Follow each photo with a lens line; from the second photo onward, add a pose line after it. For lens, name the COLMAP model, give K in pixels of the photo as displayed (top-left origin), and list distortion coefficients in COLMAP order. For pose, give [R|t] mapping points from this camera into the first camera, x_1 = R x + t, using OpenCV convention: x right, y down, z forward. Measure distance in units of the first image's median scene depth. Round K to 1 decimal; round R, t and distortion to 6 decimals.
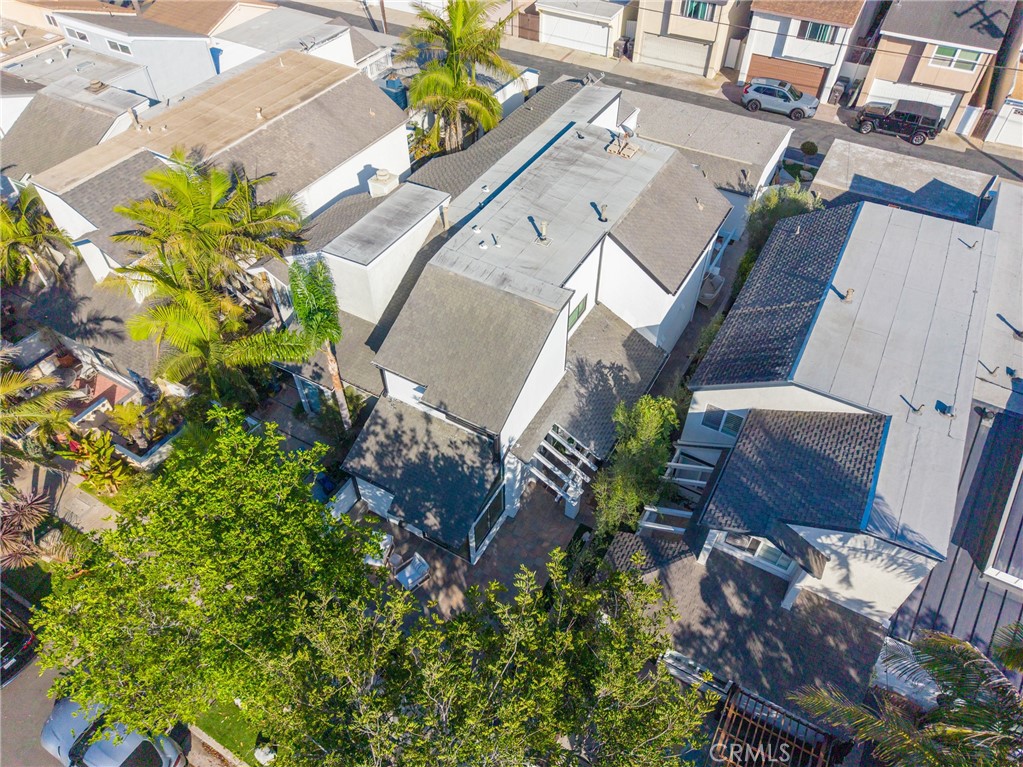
lens RADIAL K [[686.9, 0, 511.5], [0, 686.9, 383.5], [0, 0, 1]] dist [-0.003925, -0.002195]
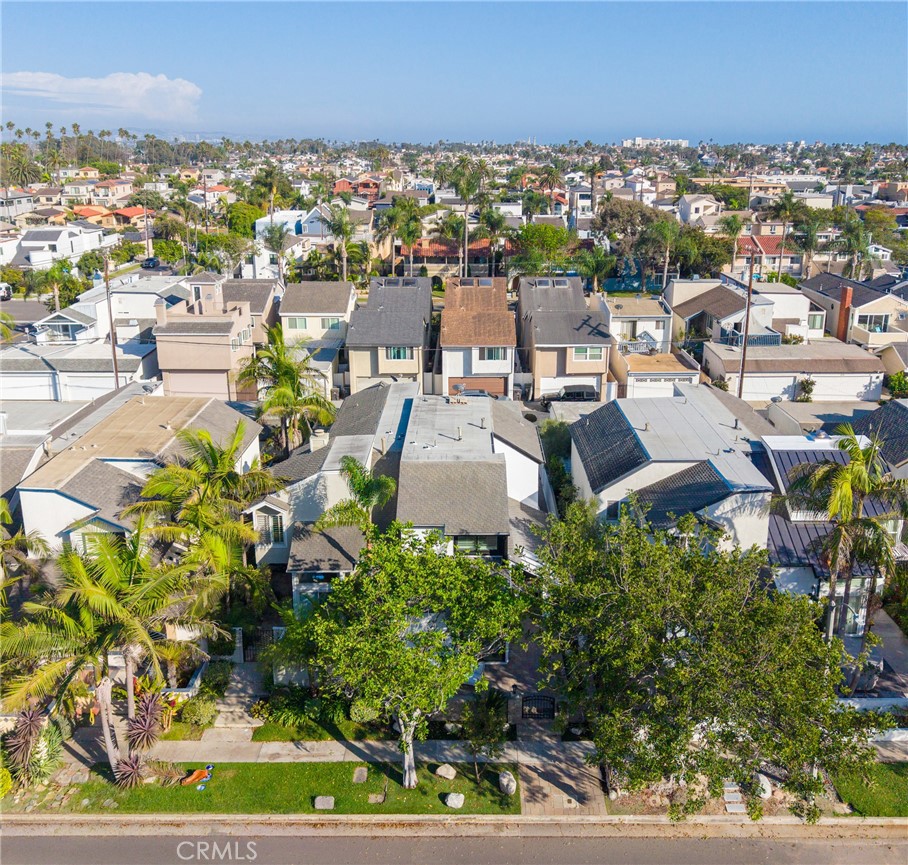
lens RADIAL K [[887.4, 0, 454.0], [0, 887.4, 432.5], [0, 0, 1]] dist [0.010658, 0.004393]
pose [[0.870335, -0.148332, 0.469590, -0.493759], [0.358909, 0.843976, -0.398608, 0.304754], [-0.337197, 0.515463, 0.787779, -0.281879]]
